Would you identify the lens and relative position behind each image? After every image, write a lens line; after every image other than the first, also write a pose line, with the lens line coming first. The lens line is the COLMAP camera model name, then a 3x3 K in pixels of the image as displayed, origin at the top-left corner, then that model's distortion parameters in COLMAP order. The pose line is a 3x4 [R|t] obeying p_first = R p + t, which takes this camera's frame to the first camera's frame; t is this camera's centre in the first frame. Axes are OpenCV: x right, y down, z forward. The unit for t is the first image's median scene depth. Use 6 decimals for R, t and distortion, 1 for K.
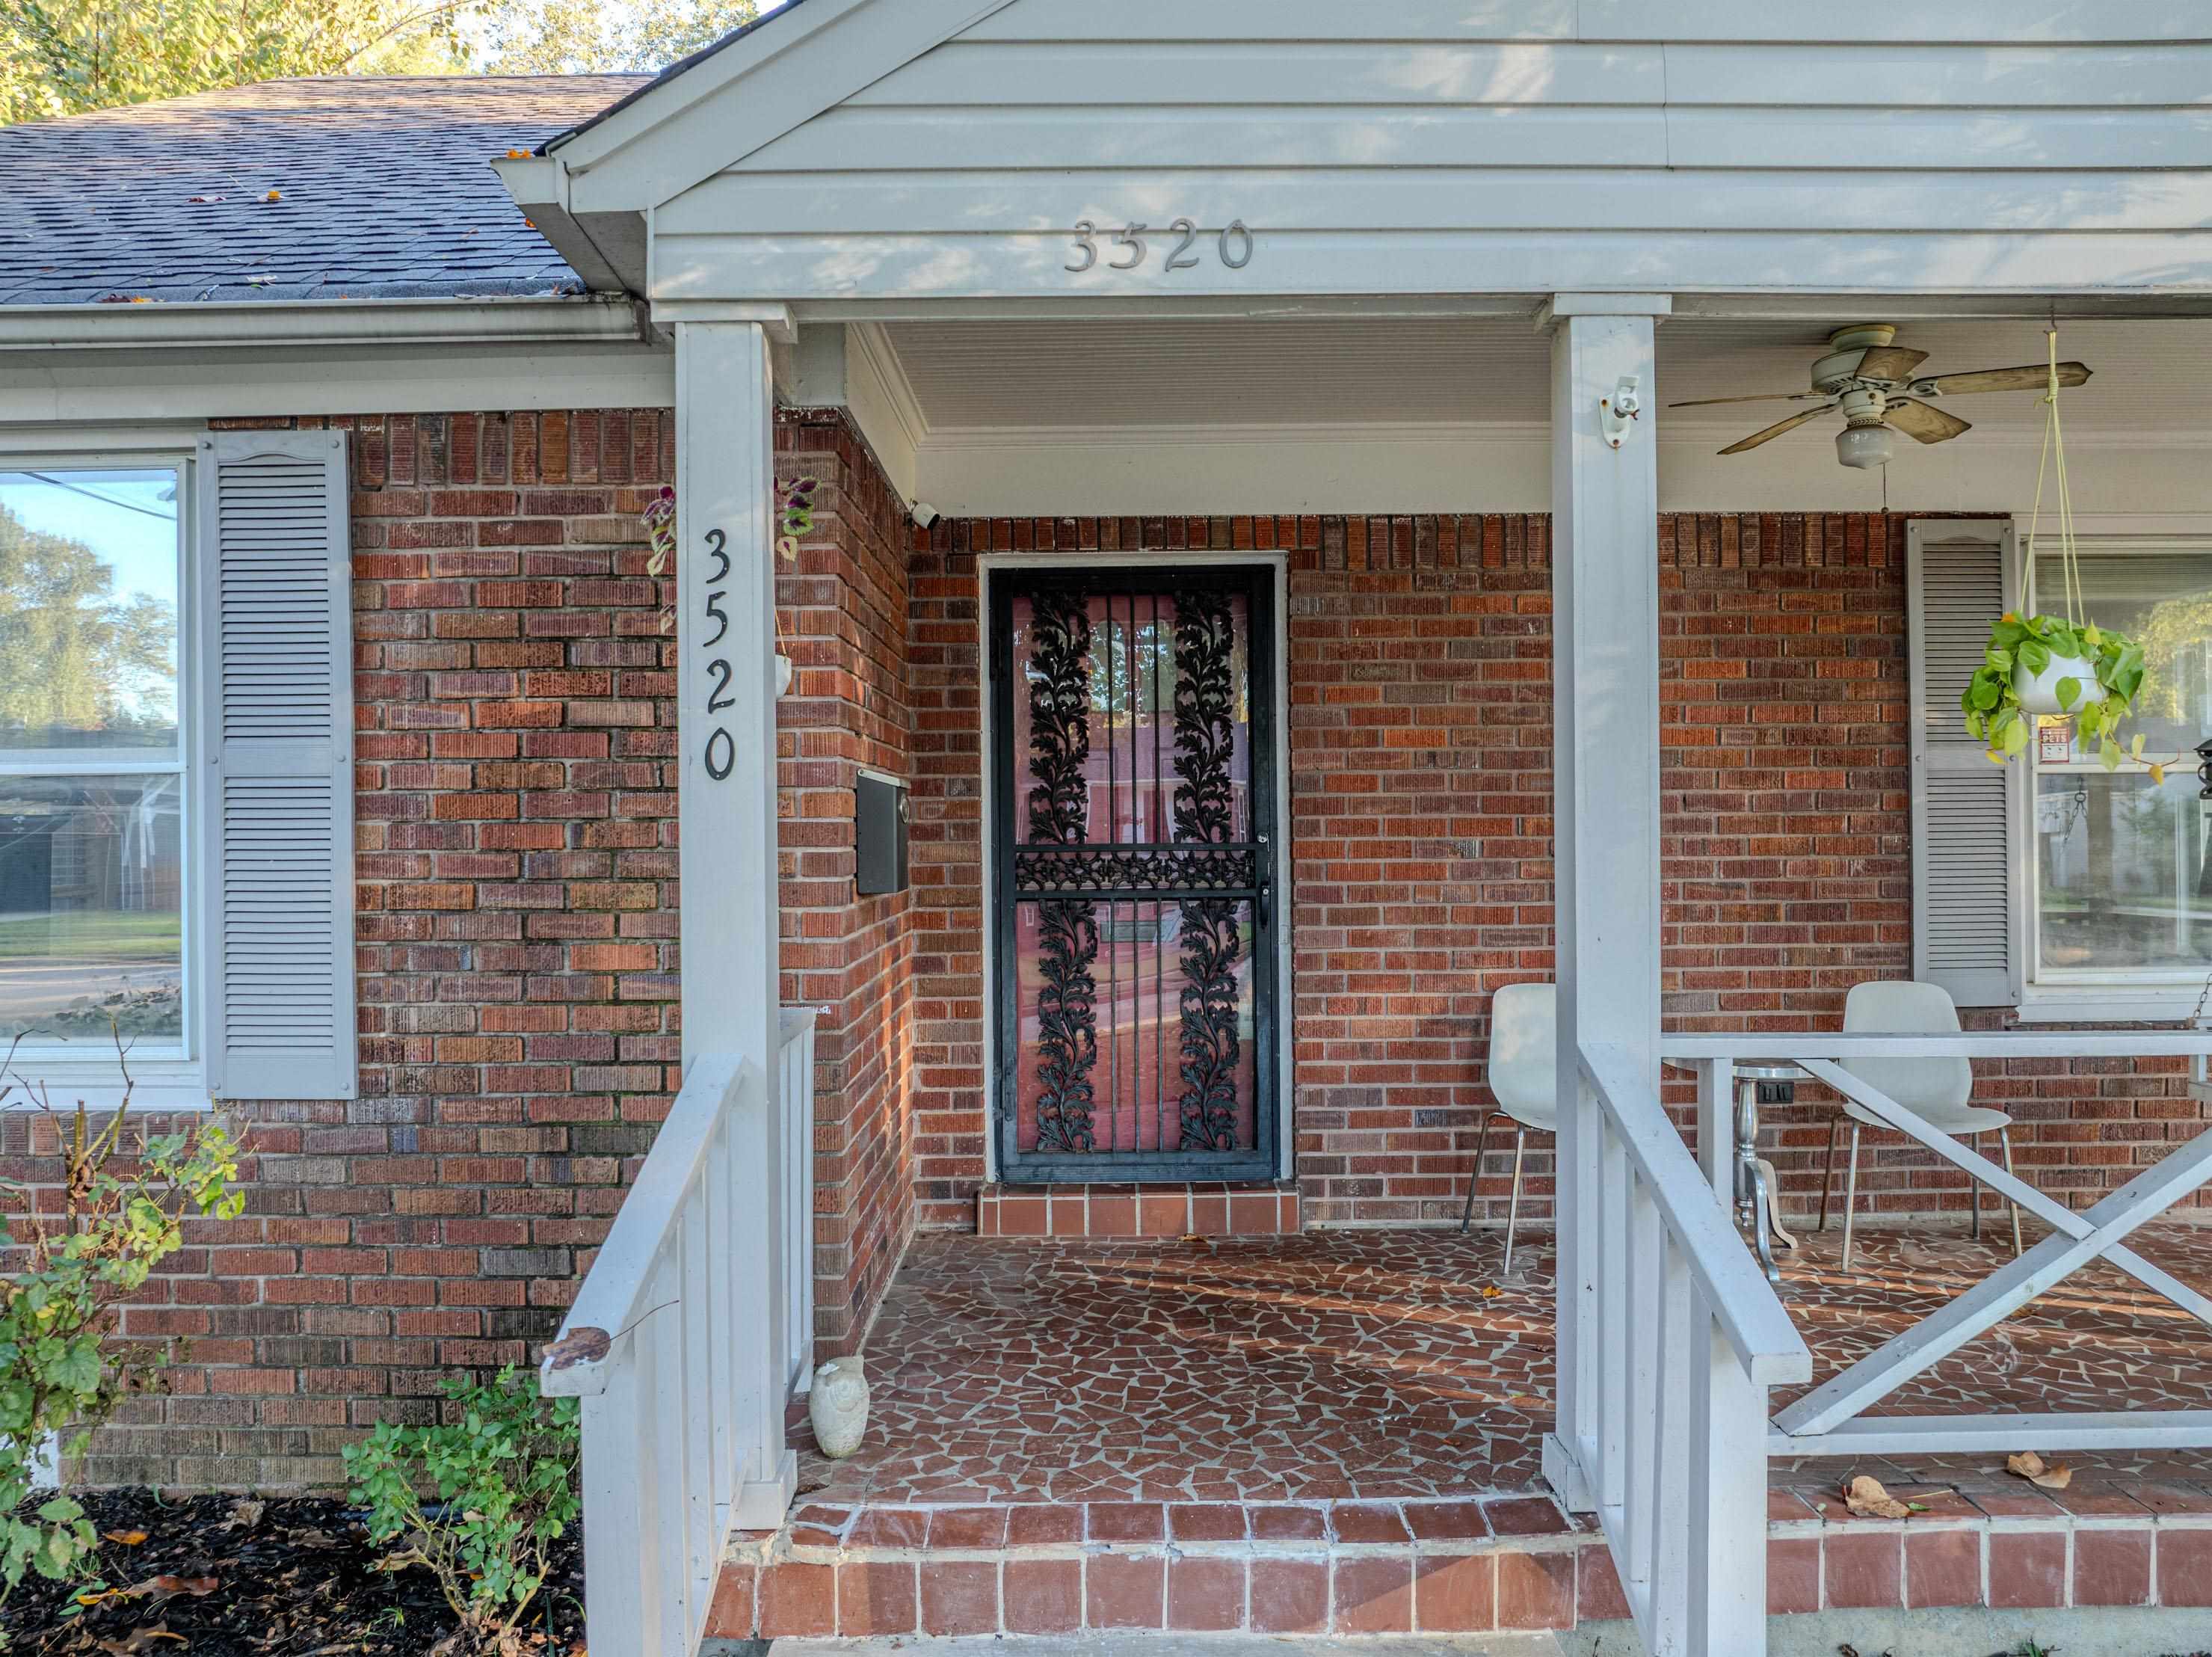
lens RADIAL K [[1562.2, 0, 1106.0], [0, 1562.2, 828.5], [0, 0, 1]] dist [-0.035469, 0.001795]
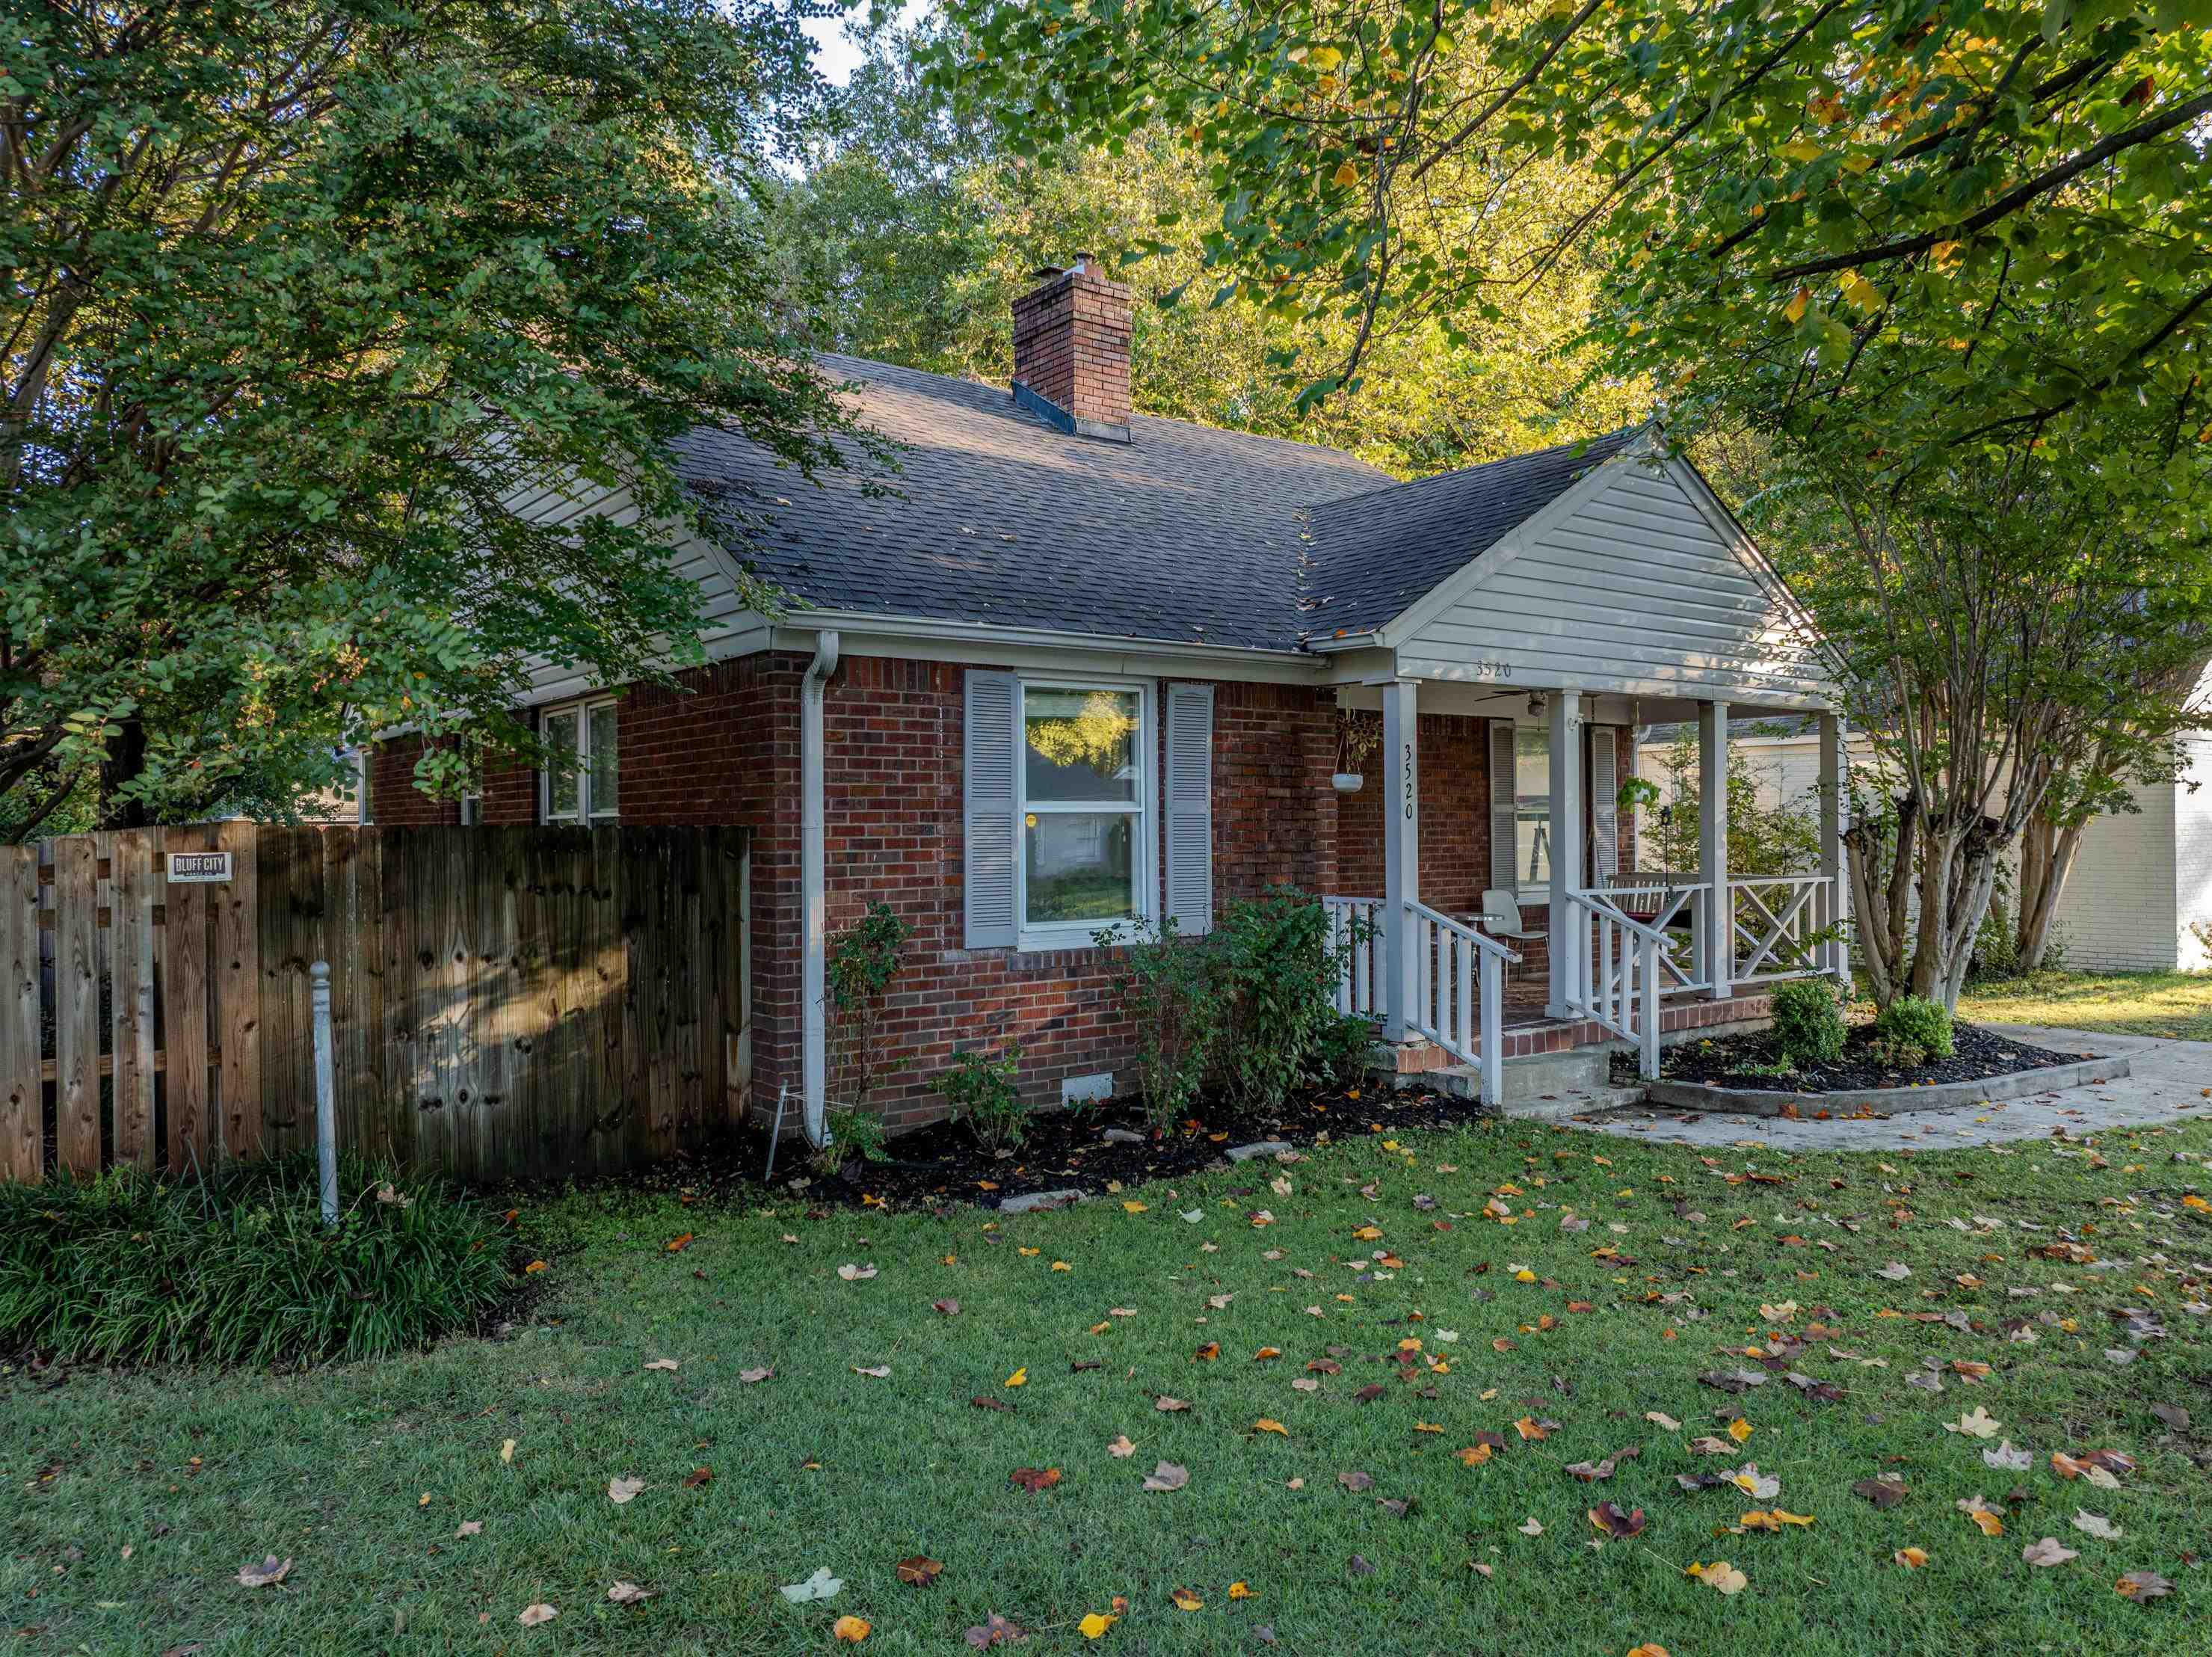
lens RADIAL K [[1562.2, 0, 1106.0], [0, 1562.2, 828.5], [0, 0, 1]] dist [-0.035469, 0.001795]
pose [[0.800469, 0.001453, 0.599373, -2.242455], [0.001895, 0.999986, -0.004955, 0.003806], [-0.599372, 0.005102, 0.800454, -1.052054]]
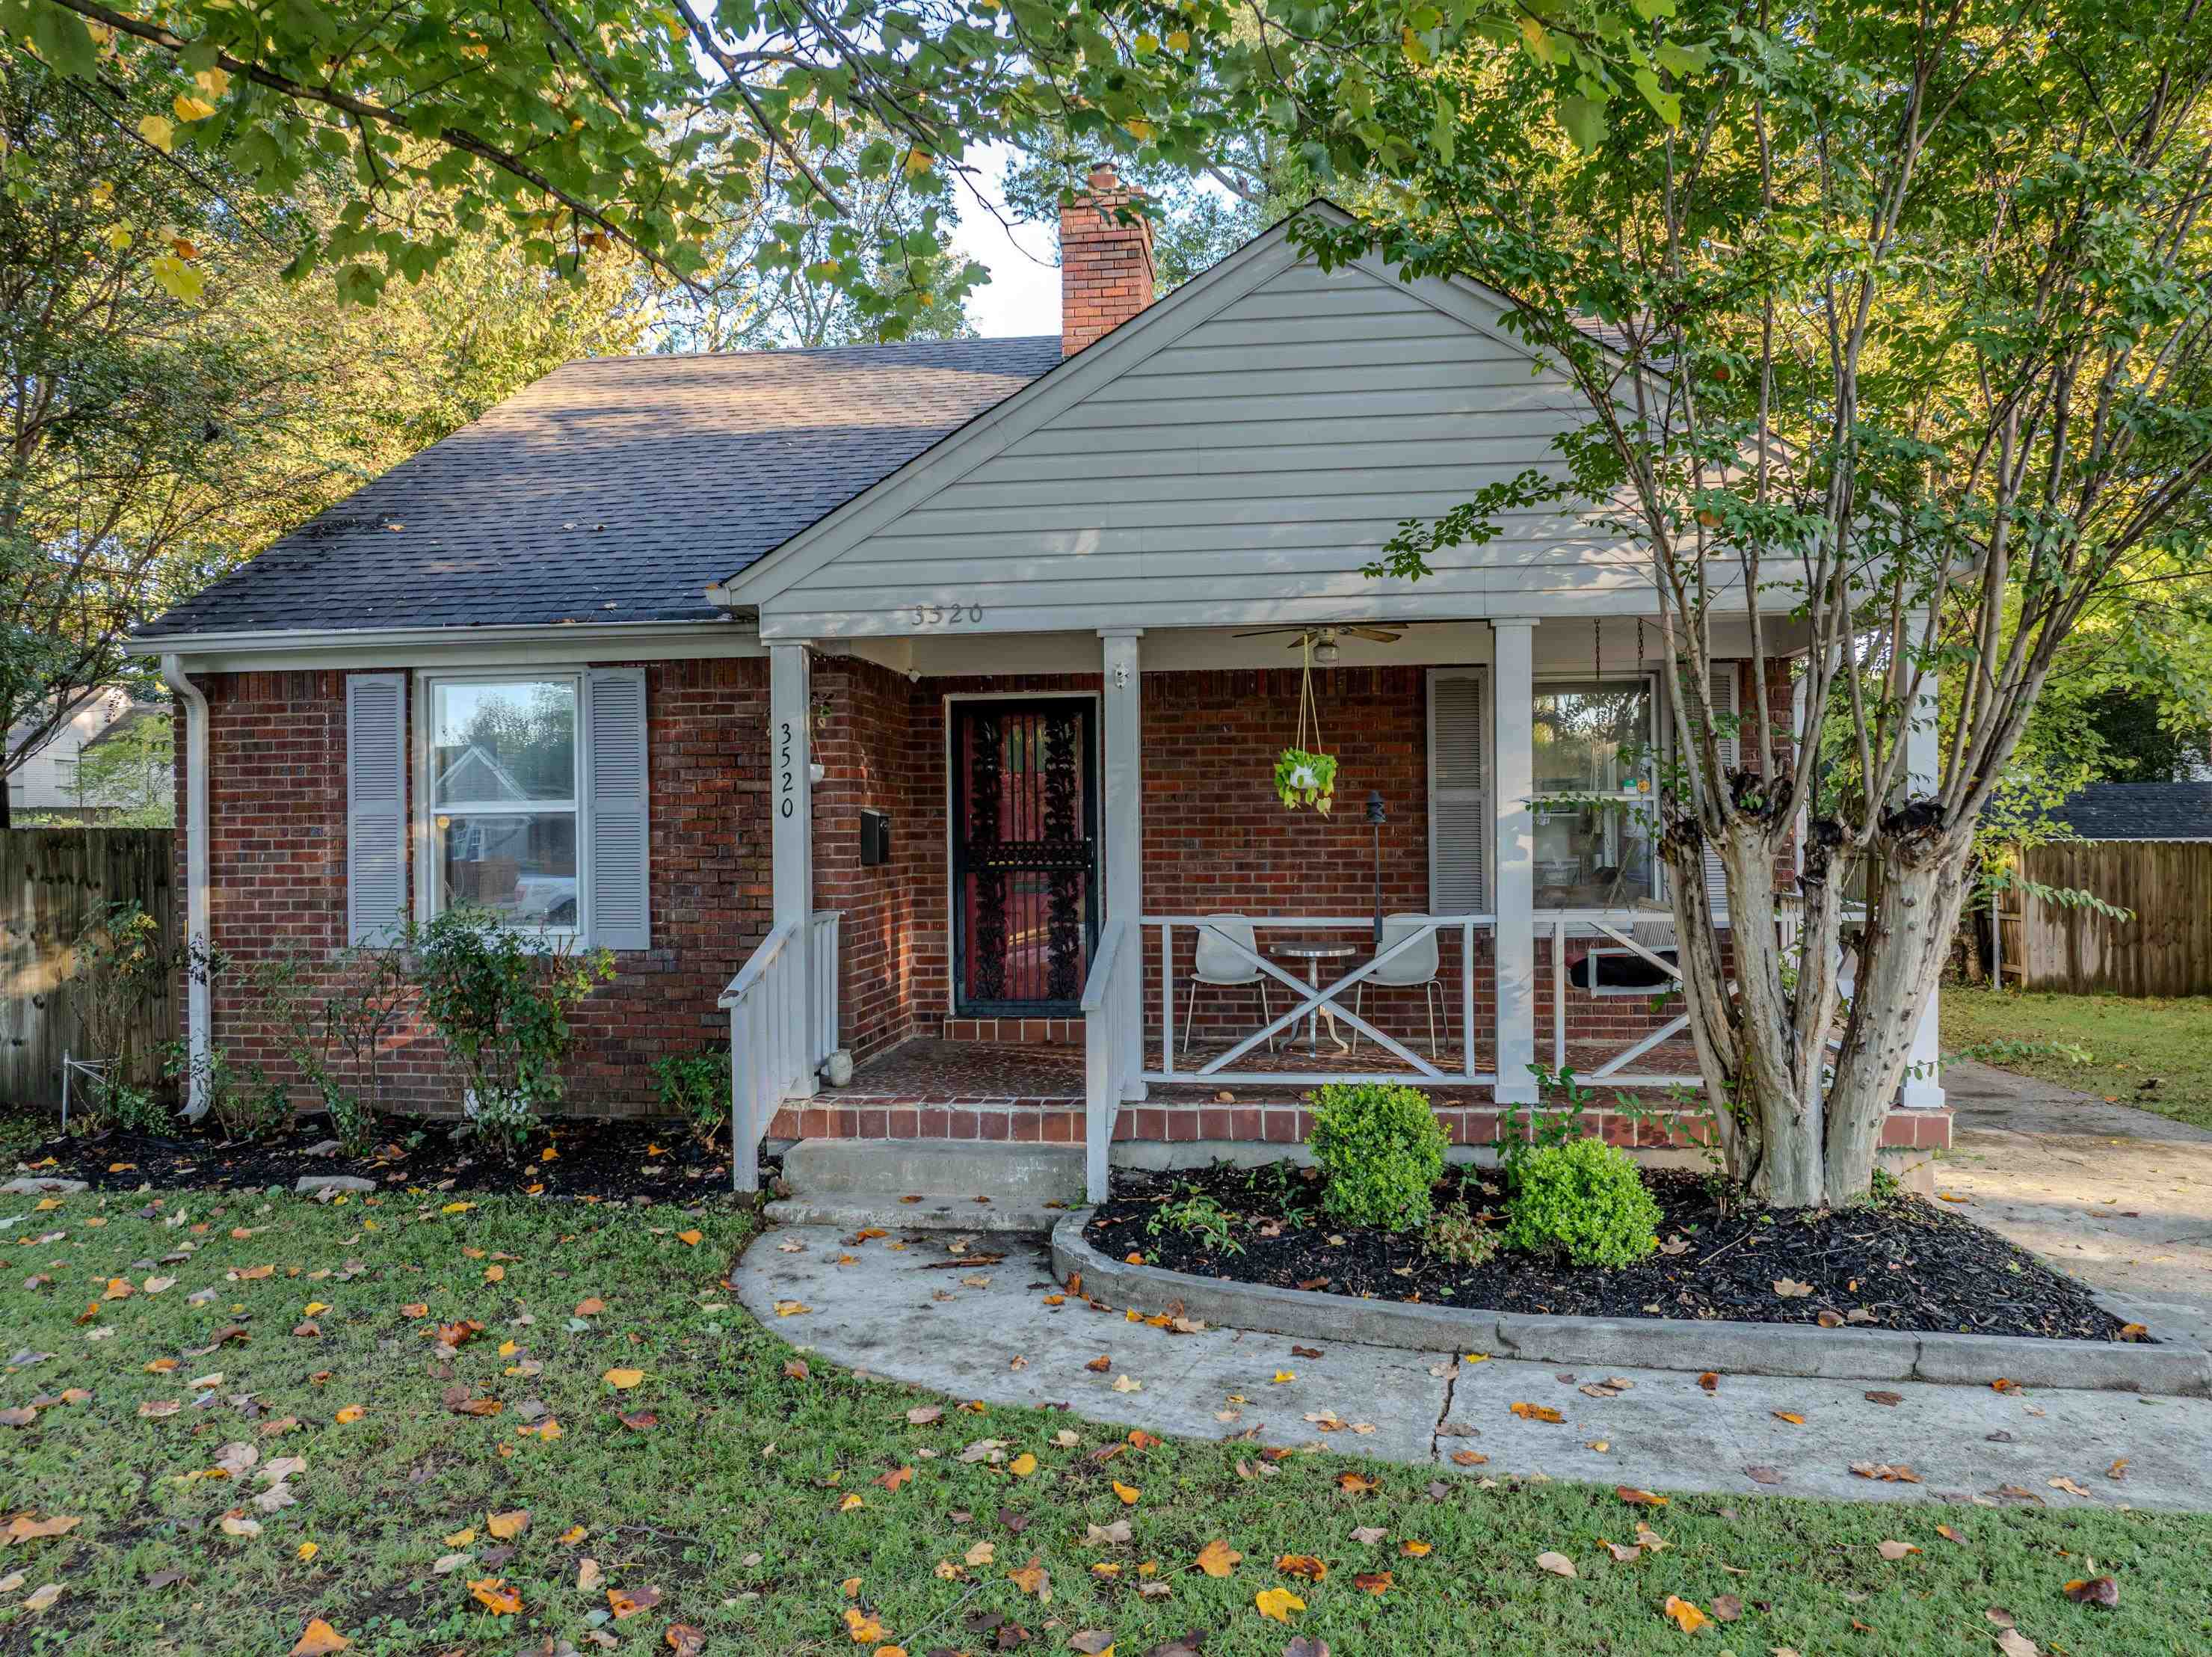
lens RADIAL K [[1556.8, 0, 1113.2], [0, 1556.8, 837.9], [0, 0, 1]] dist [-0.040371, -0.001632]
pose [[0.992539, -0.001246, -0.121919, 0.505916], [0.001985, 0.999980, 0.005938, -0.008620], [0.121909, -0.006135, 0.992522, -1.263234]]
